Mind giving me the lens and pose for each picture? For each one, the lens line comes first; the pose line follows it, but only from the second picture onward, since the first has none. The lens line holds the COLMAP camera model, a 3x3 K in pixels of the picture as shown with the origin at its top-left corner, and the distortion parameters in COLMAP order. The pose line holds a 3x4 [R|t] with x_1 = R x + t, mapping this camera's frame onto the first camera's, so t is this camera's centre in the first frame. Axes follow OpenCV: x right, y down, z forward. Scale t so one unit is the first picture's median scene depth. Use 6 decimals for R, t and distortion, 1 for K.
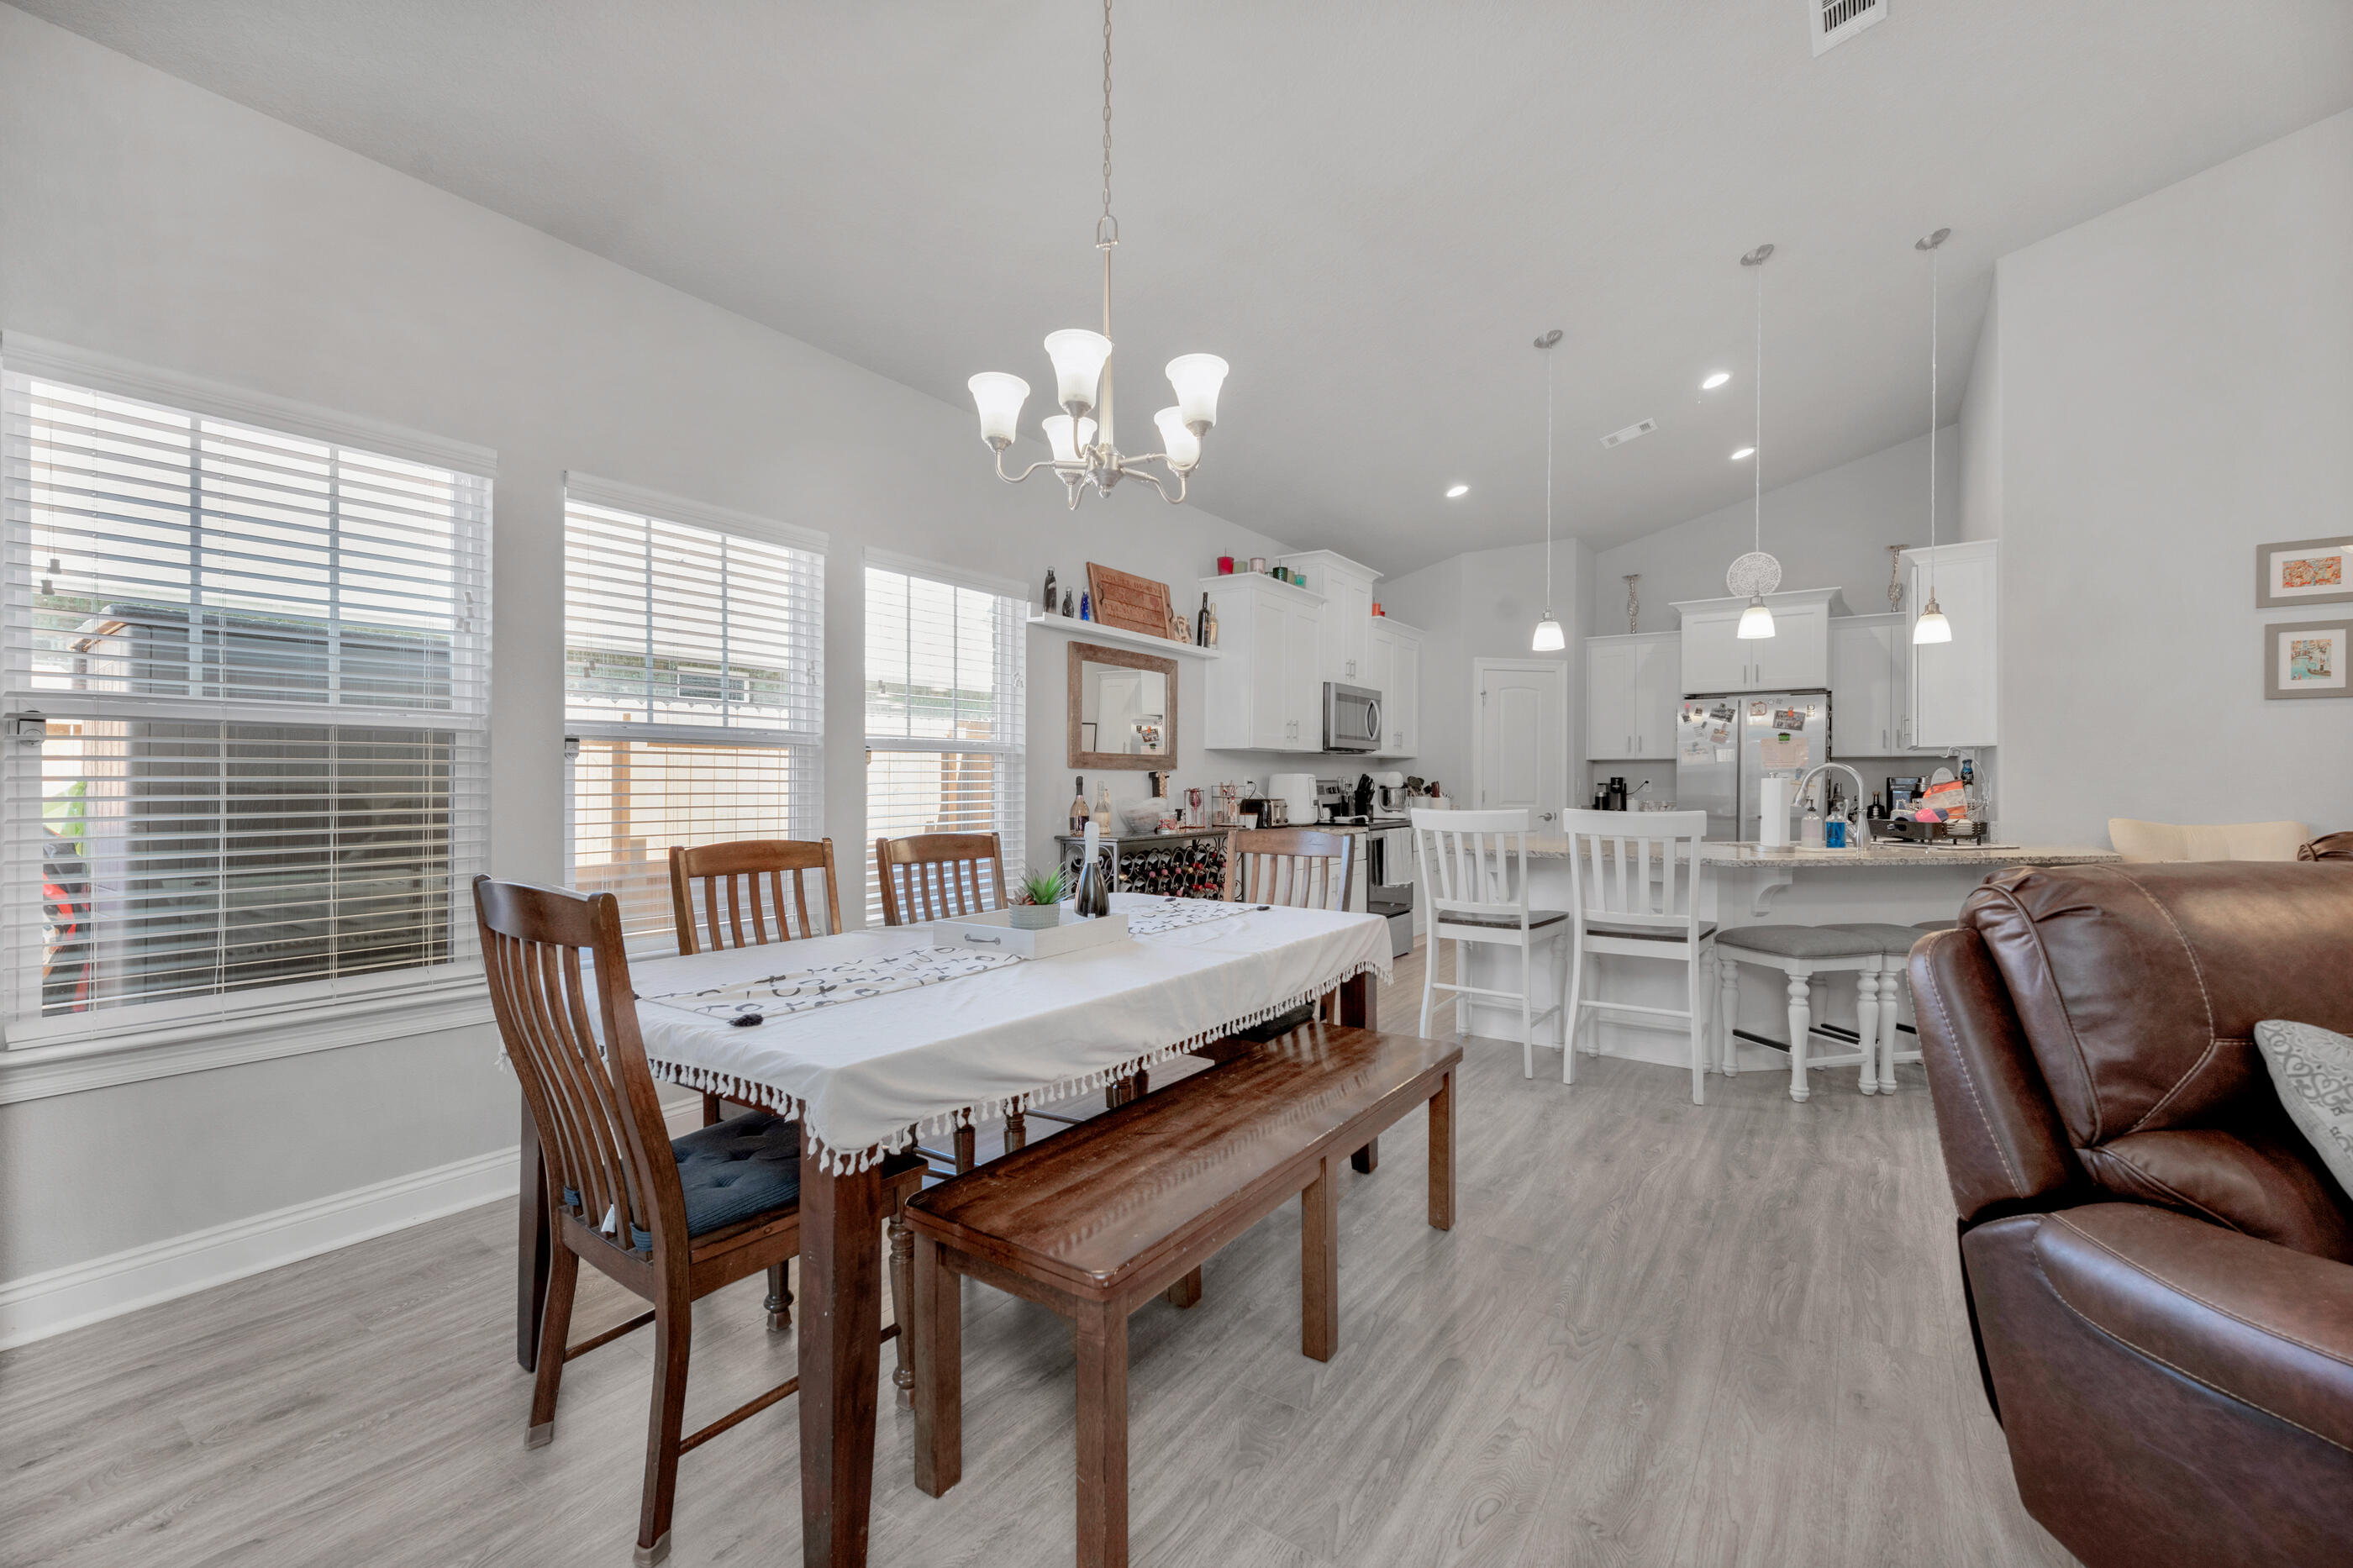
lens RADIAL K [[960.4, 0, 1169.7], [0, 960.4, 789.3], [0, 0, 1]] dist [-0.010563, -0.000304]
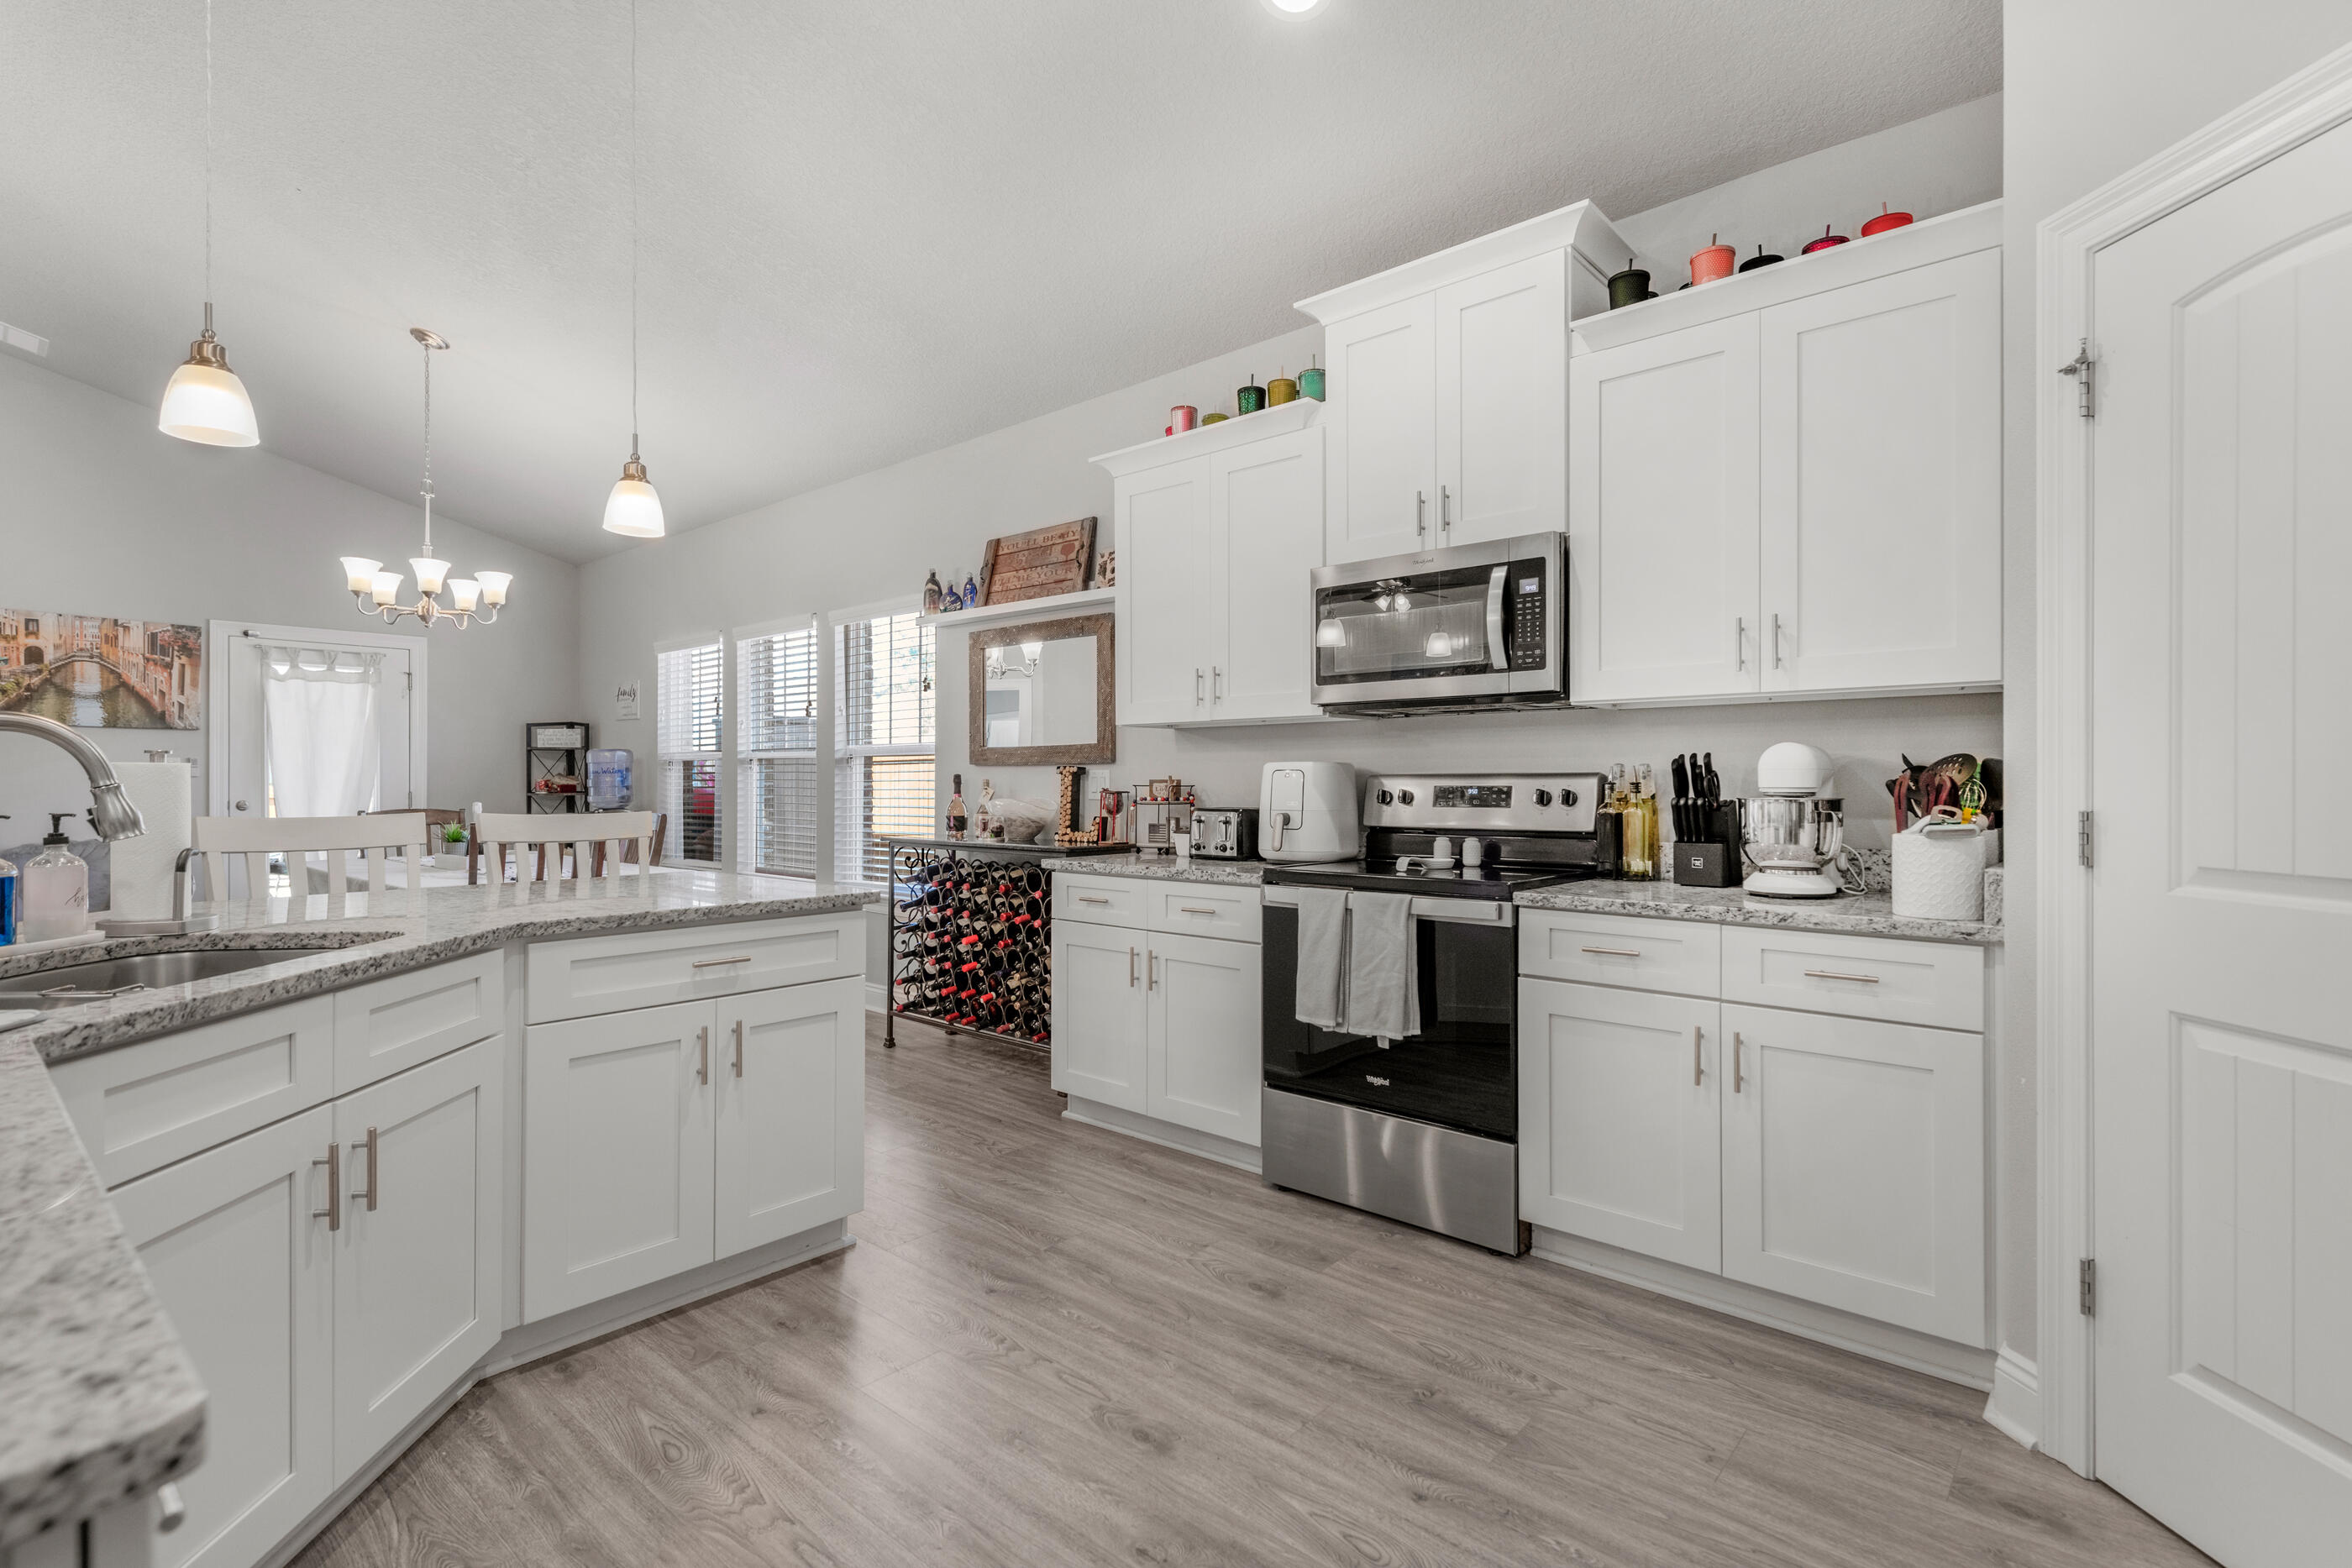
lens RADIAL K [[1028.5, 0, 1176.0], [0, 1028.5, 784.0], [0, 0, 1]] dist [0.018411, -0.015344]
pose [[-0.092105, 0.000105, -0.995749, 0.813363], [-0.008742, 0.999961, 0.000914, -0.005559], [0.995711, 0.008789, -0.092101, 1.183602]]
